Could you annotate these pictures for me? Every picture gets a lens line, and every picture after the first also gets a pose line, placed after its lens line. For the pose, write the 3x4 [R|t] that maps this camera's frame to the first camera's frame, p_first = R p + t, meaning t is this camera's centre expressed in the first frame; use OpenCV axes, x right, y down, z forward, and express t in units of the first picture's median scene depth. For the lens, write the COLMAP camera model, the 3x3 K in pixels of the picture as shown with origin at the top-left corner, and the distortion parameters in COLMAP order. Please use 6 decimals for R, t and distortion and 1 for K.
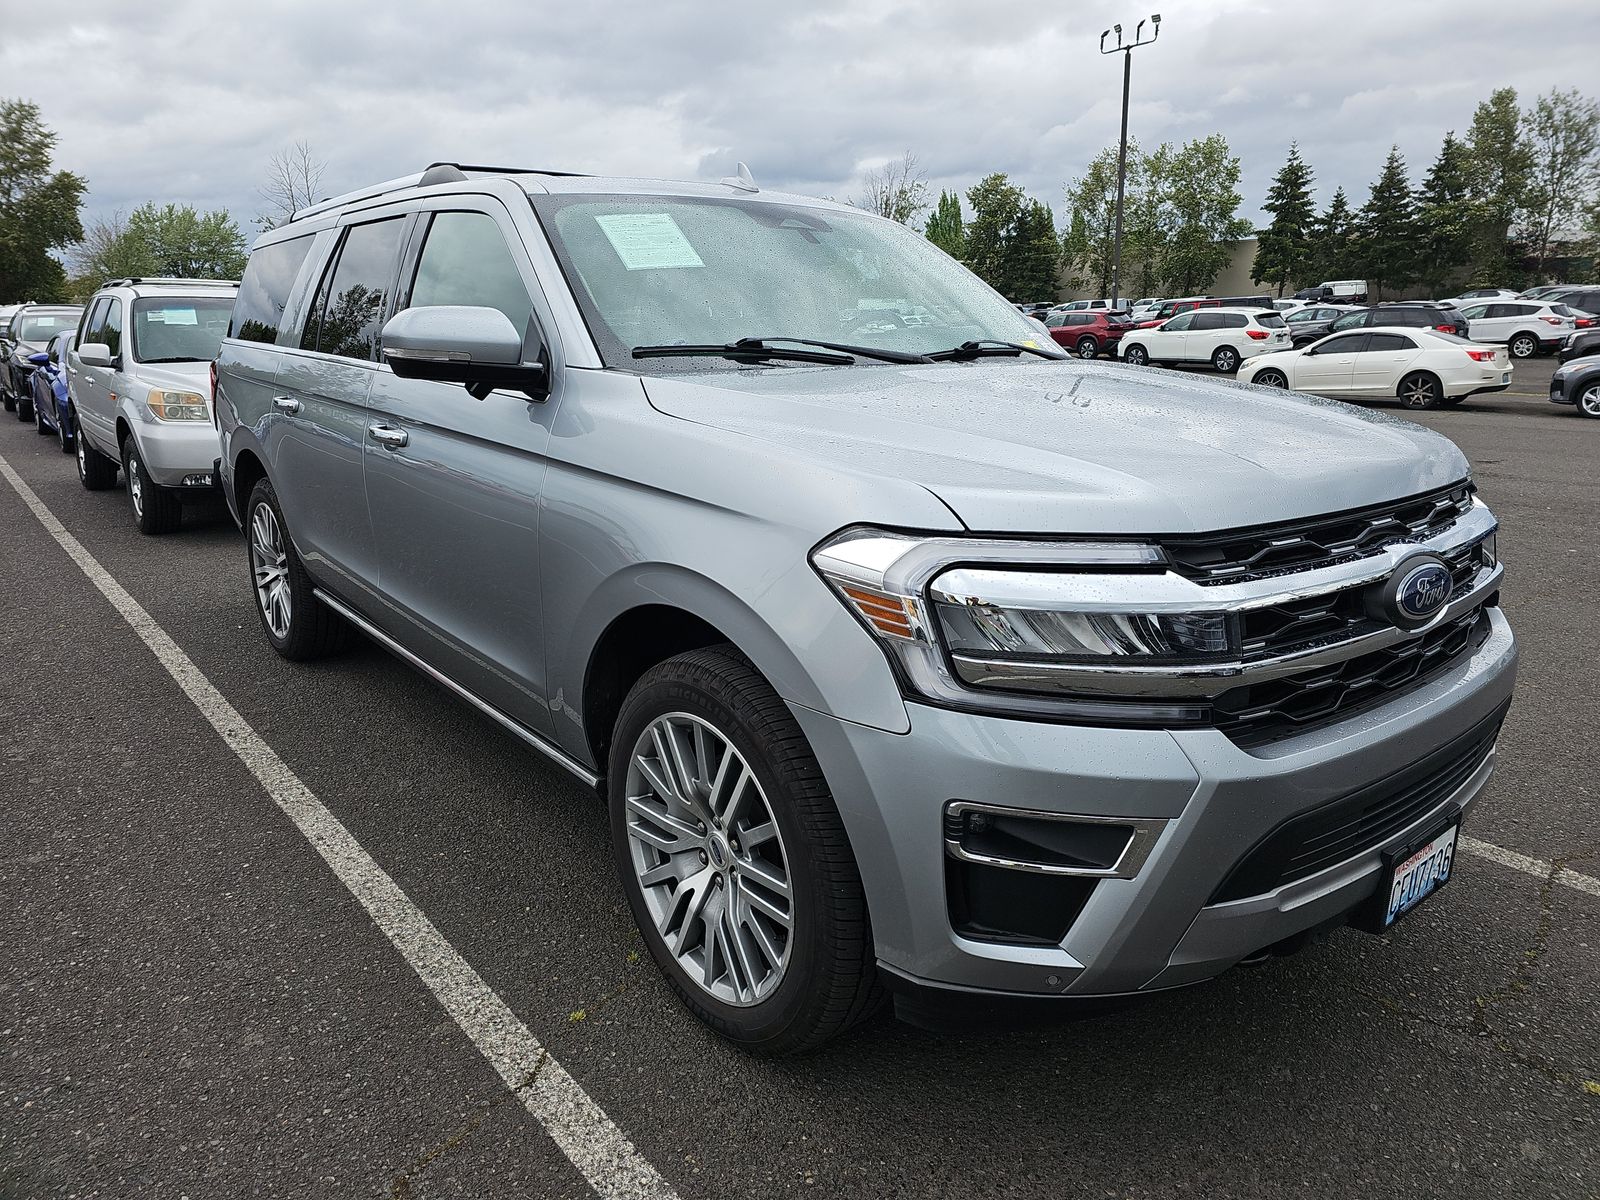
lens RADIAL K [[1121.3, 0, 800.0], [0, 1121.3, 600.0], [0, 0, 1]] dist [0.062048, -0.061436]
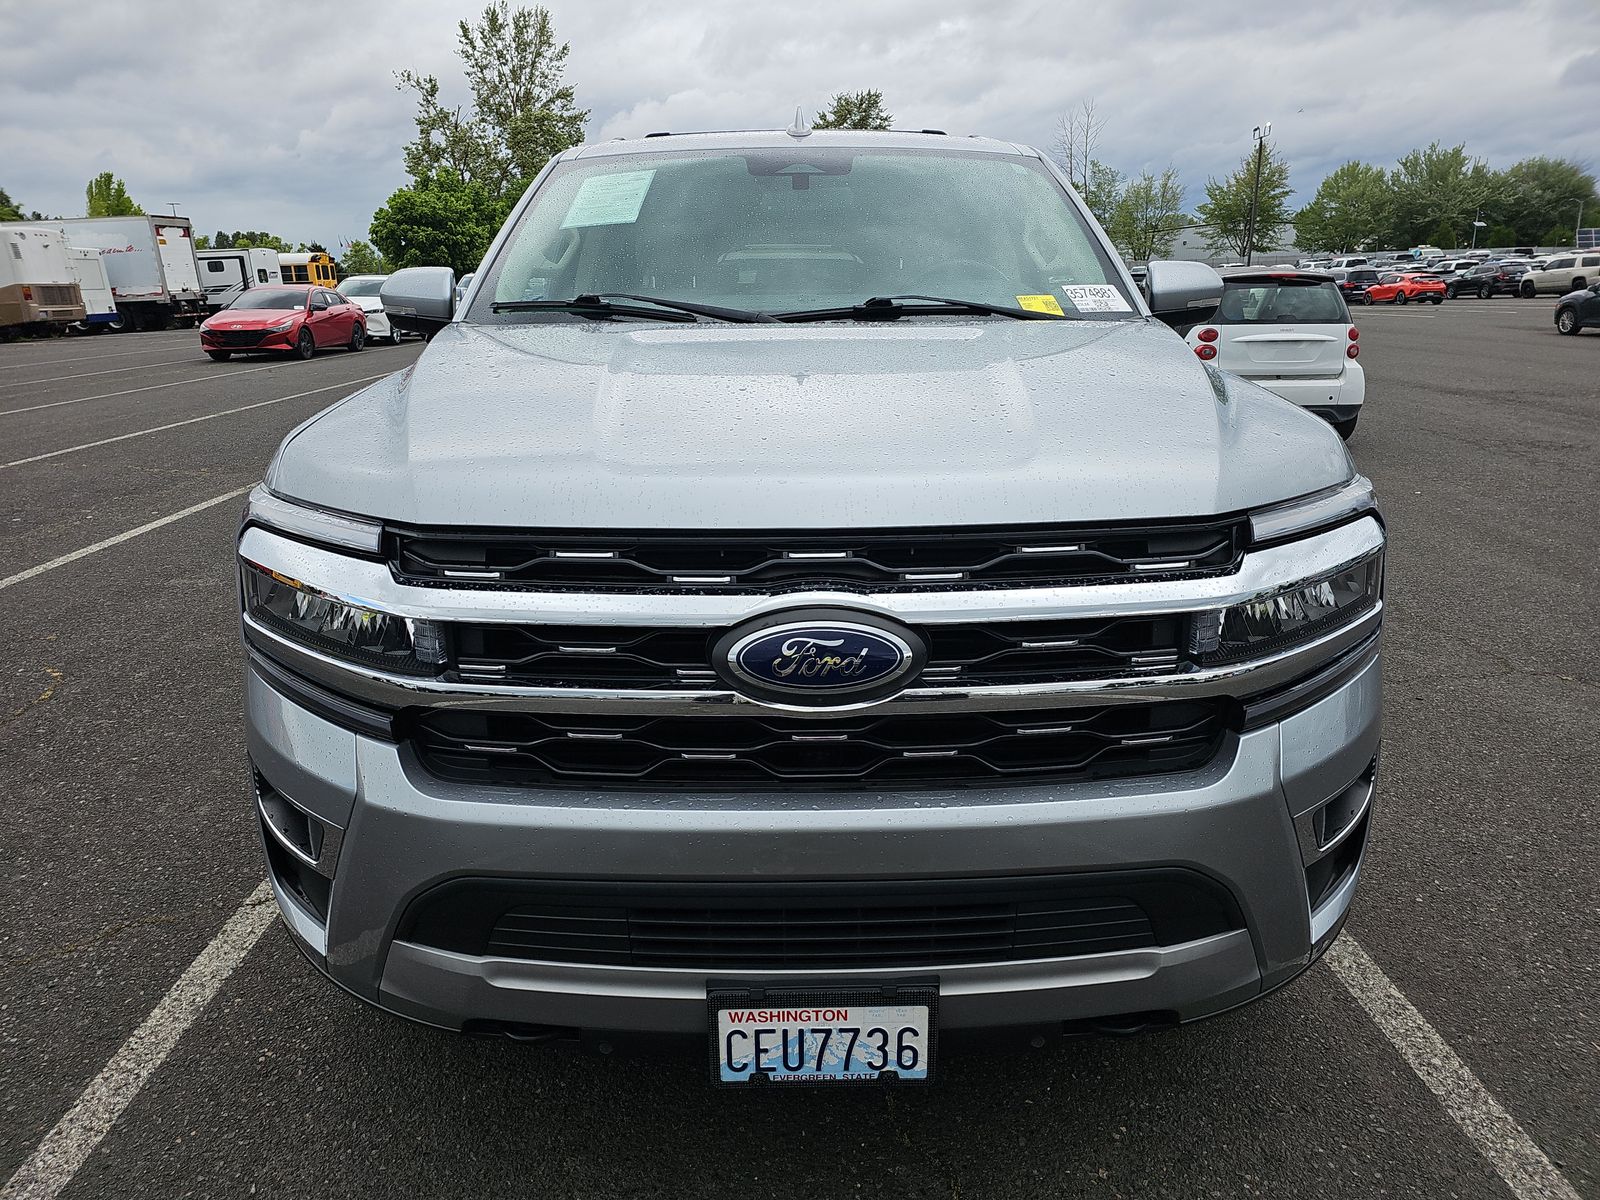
lens RADIAL K [[1097.1, 0, 800.0], [0, 1097.1, 600.0], [0, 0, 1]] dist [0.026811, -0.021962]
pose [[0.751708, 0.177922, -0.635042, 0.656821], [-0.146406, 0.983914, 0.102364, -0.077032], [0.643039, 0.016026, 0.765665, 0.312479]]
